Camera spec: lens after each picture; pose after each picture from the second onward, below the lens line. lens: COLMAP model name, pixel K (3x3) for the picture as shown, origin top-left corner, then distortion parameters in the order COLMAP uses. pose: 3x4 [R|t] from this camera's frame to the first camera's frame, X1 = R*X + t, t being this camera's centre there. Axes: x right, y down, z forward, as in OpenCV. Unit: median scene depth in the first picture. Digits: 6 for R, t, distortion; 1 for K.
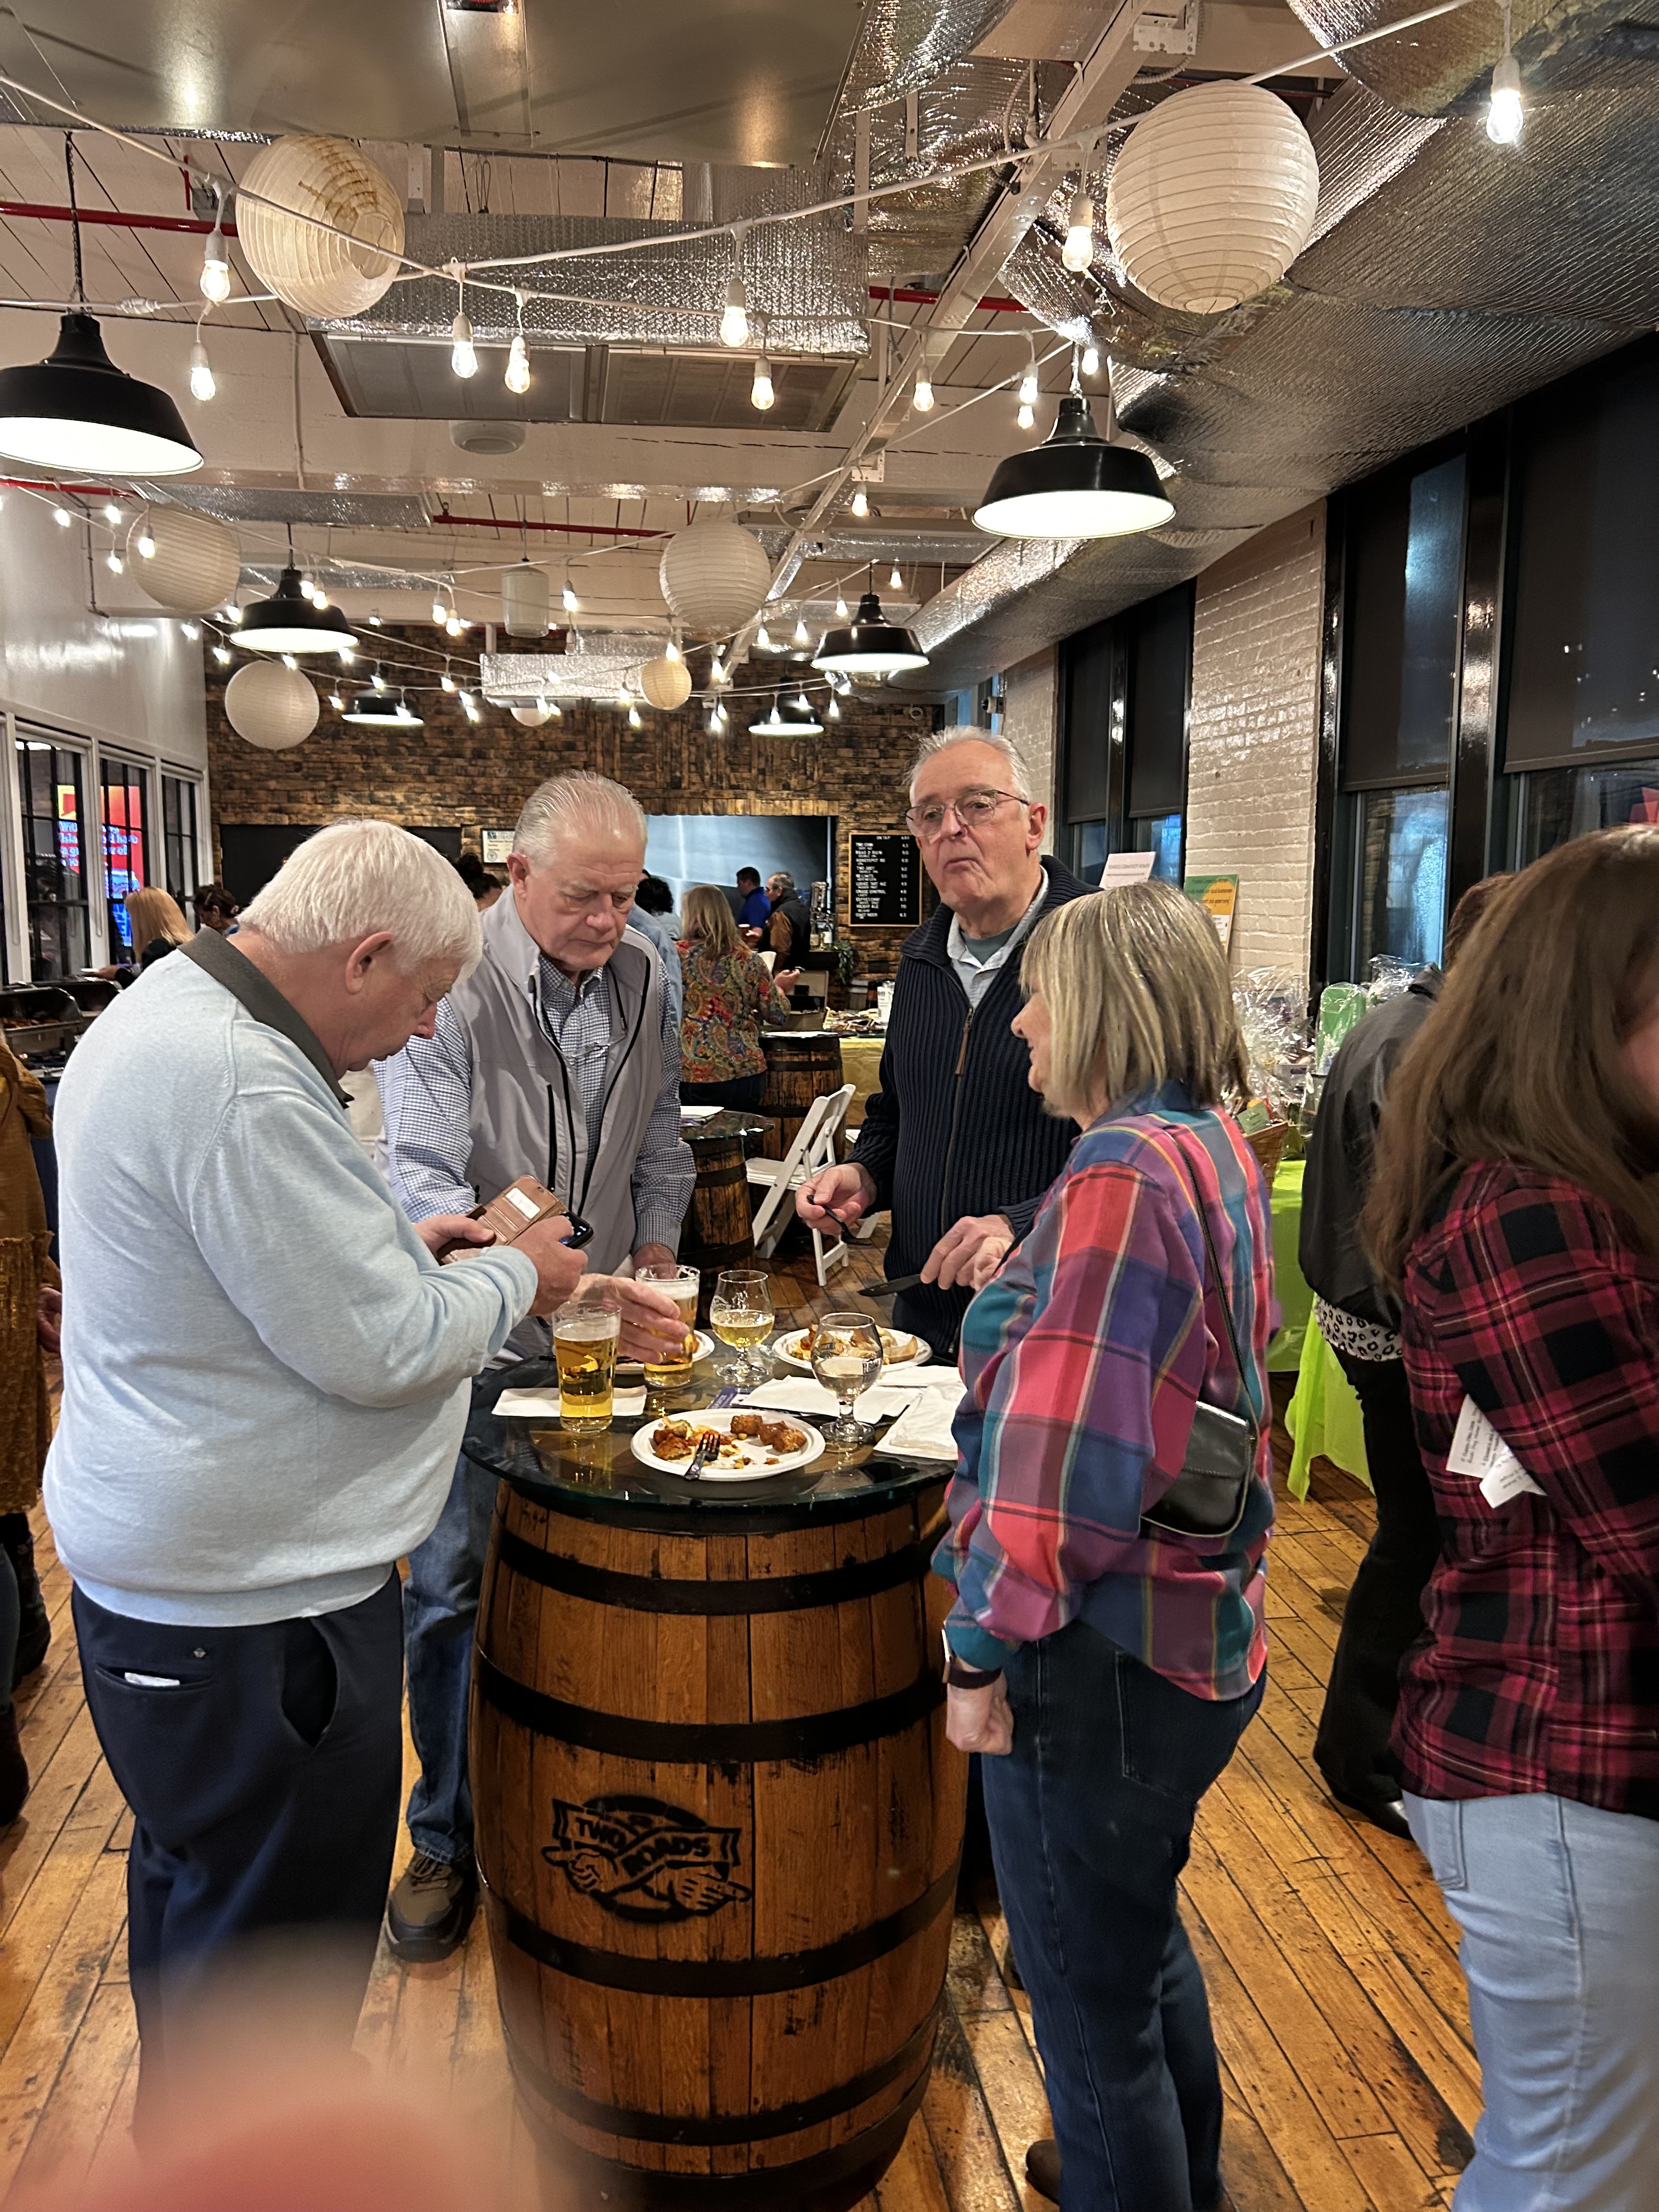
lens RADIAL K [[1681.5, 0, 825.6], [0, 1681.5, 1115.8], [0, 0, 1]] dist [0.031041, -0.014302]
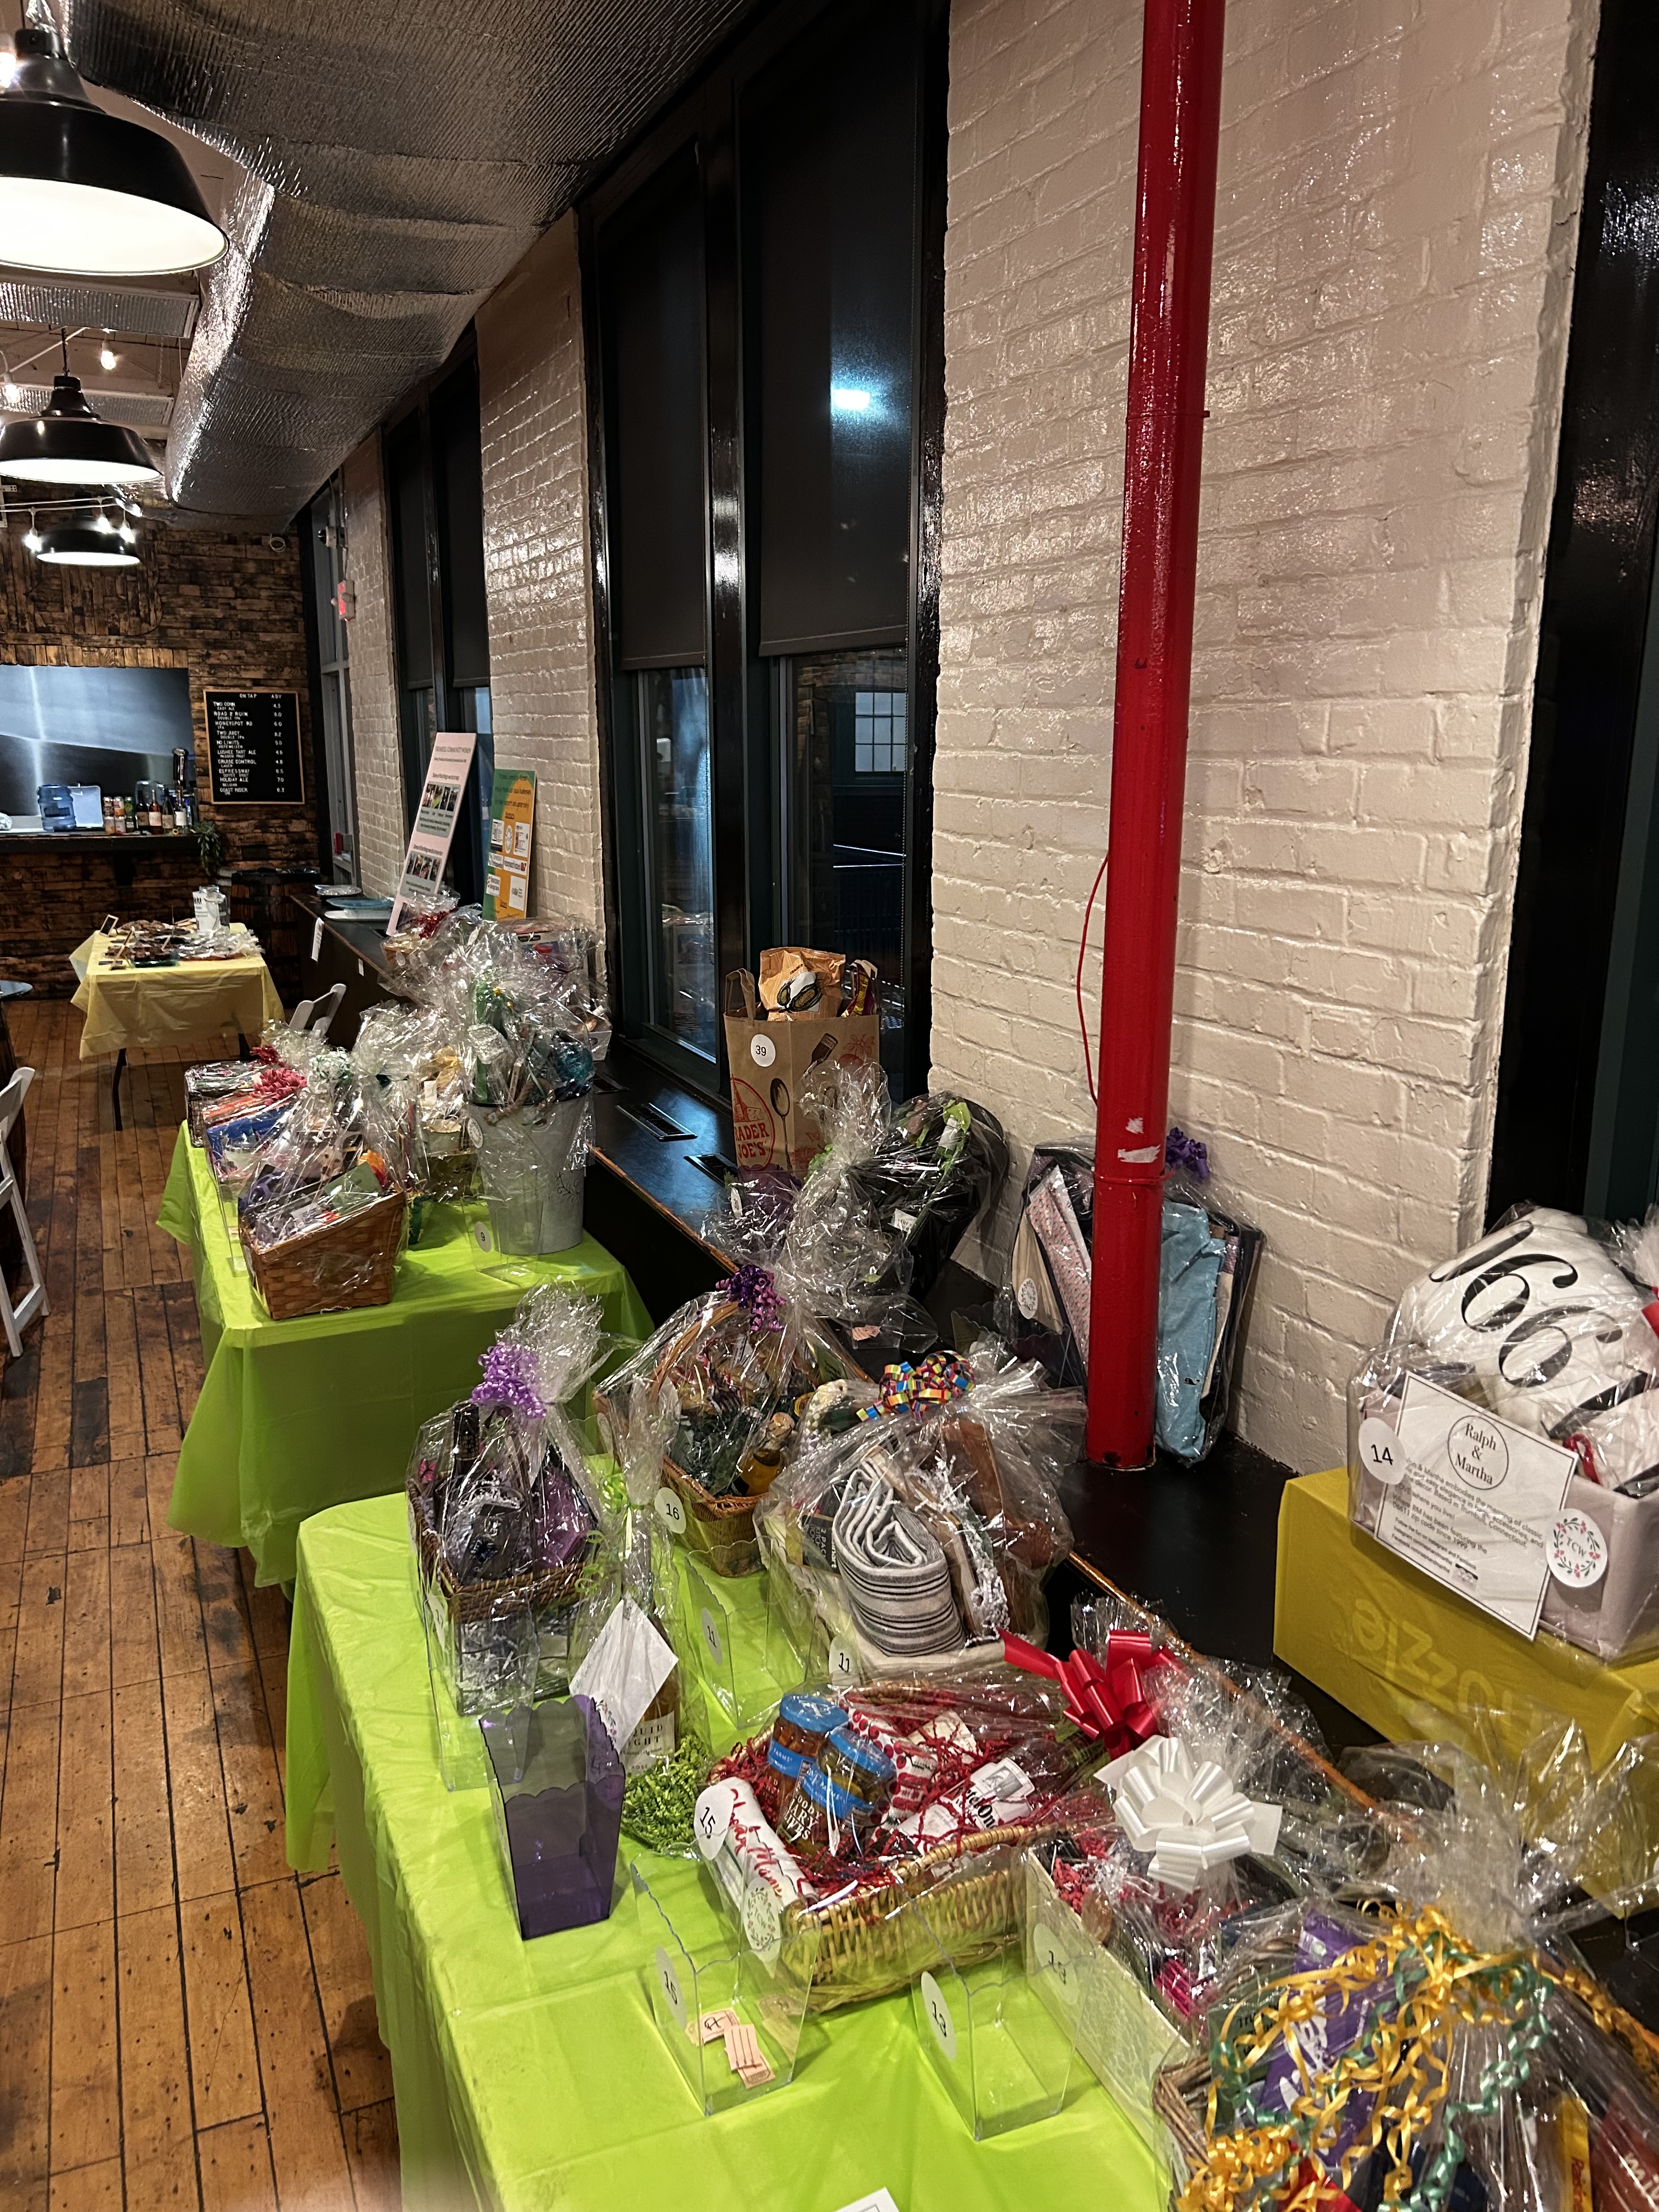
lens RADIAL K [[1681.5, 0, 833.9], [0, 1681.5, 1100.8], [0, 0, 1]] dist [0.031041, -0.014302]
pose [[0.965255, -0.055068, 0.255443, 0.090163], [0.034135, 0.995739, 0.085671, -0.028117], [-0.259072, -0.073975, 0.963021, 0.107310]]
